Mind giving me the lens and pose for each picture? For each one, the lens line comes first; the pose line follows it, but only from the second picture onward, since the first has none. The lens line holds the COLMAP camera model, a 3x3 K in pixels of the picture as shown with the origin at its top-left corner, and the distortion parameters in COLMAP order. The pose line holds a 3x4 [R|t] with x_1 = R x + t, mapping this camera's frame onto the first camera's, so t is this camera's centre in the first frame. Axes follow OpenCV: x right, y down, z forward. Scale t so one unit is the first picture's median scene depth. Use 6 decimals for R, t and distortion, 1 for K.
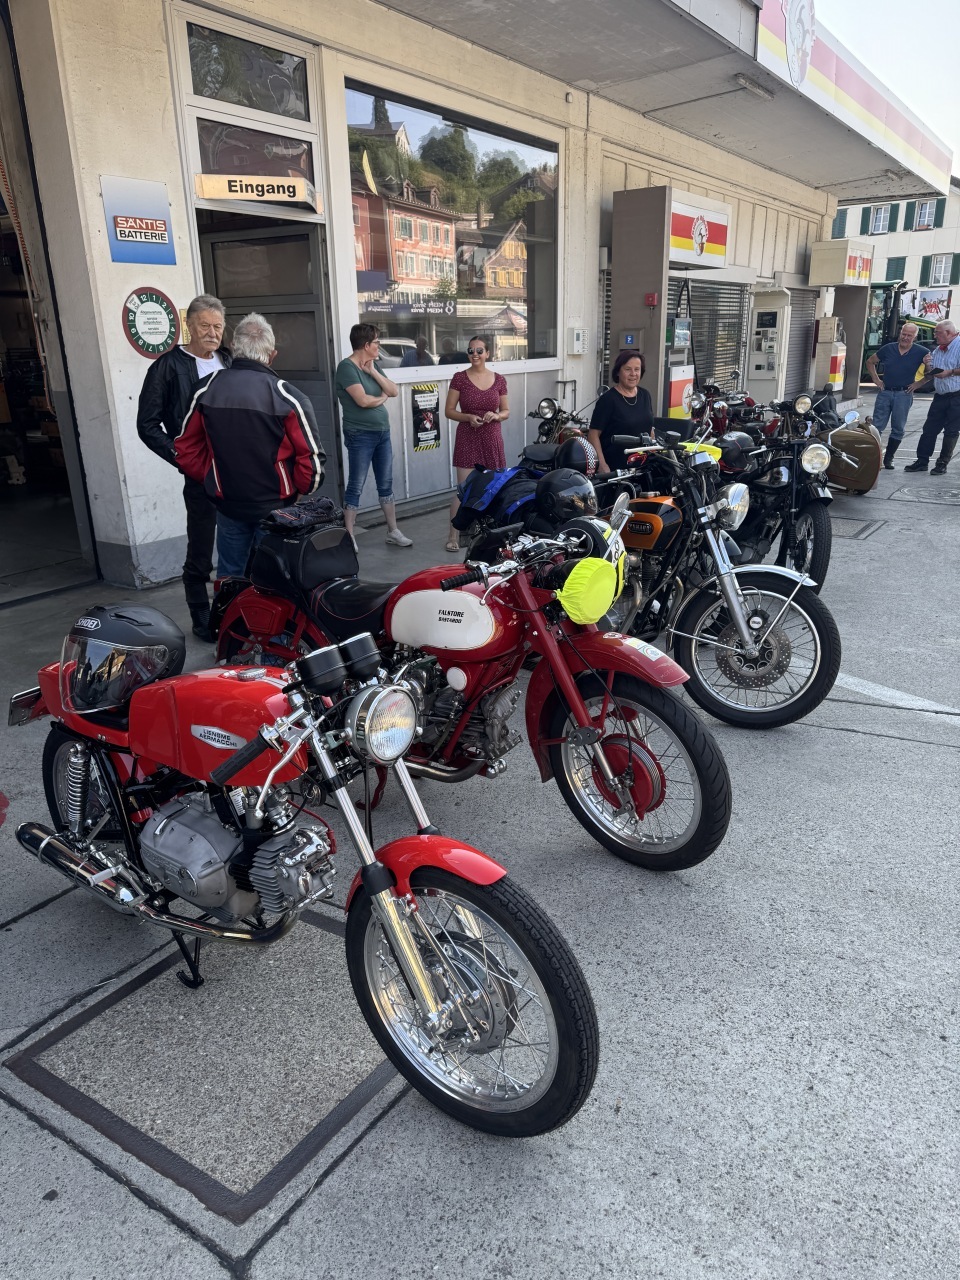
lens RADIAL K [[934.1, 0, 473.2], [0, 934.1, 643.4], [0, 0, 1]] dist [0.037473, -0.023113]
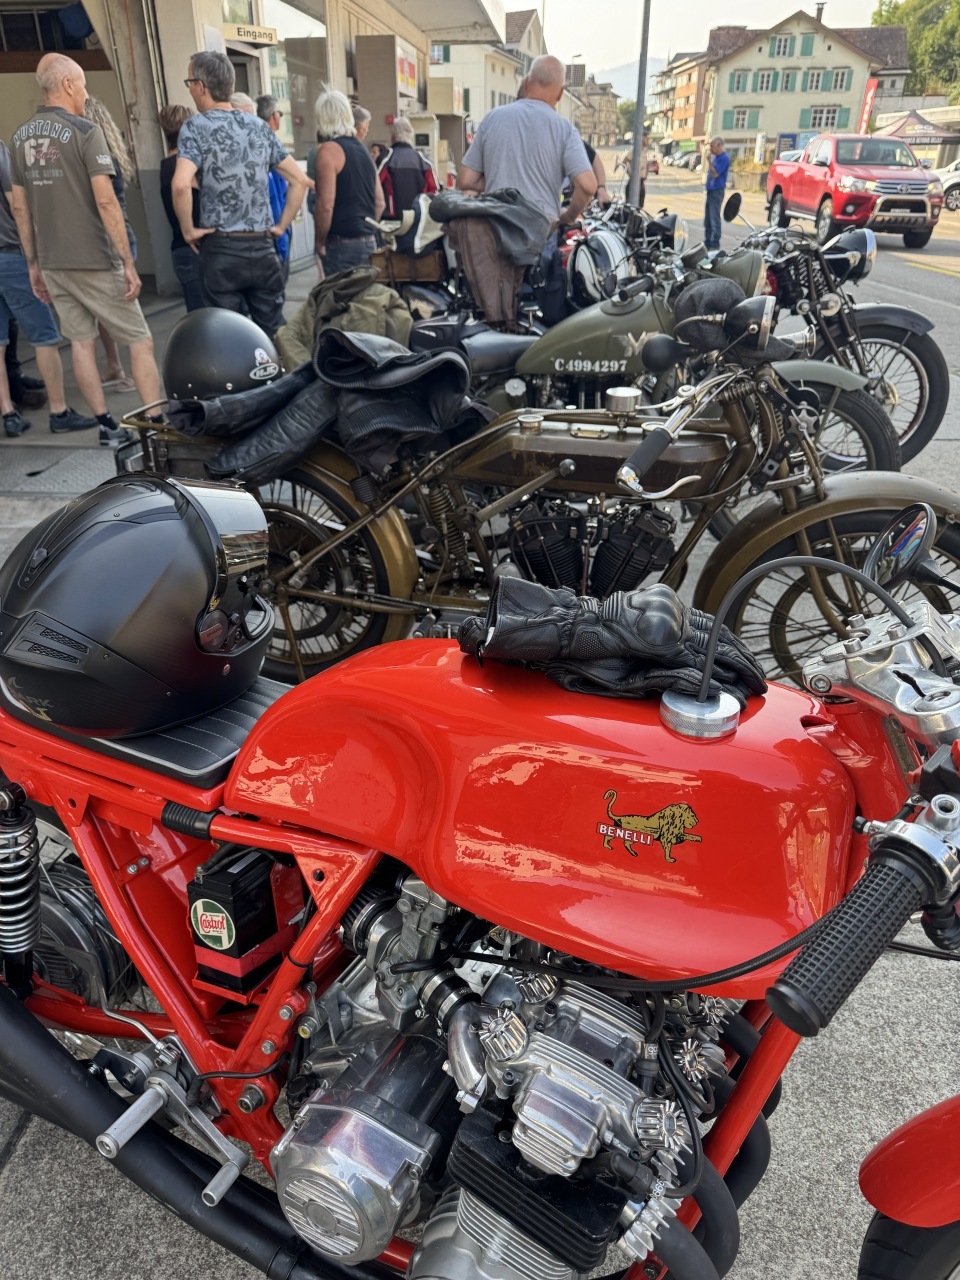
lens RADIAL K [[934.1, 0, 472.7], [0, 934.1, 639.3], [0, 0, 1]] dist [0.037473, -0.023113]
pose [[0.883133, -0.193018, 0.427576, -0.464077], [0.126343, 0.975618, 0.179463, 0.164634], [-0.451790, -0.104468, 0.885987, -0.413919]]
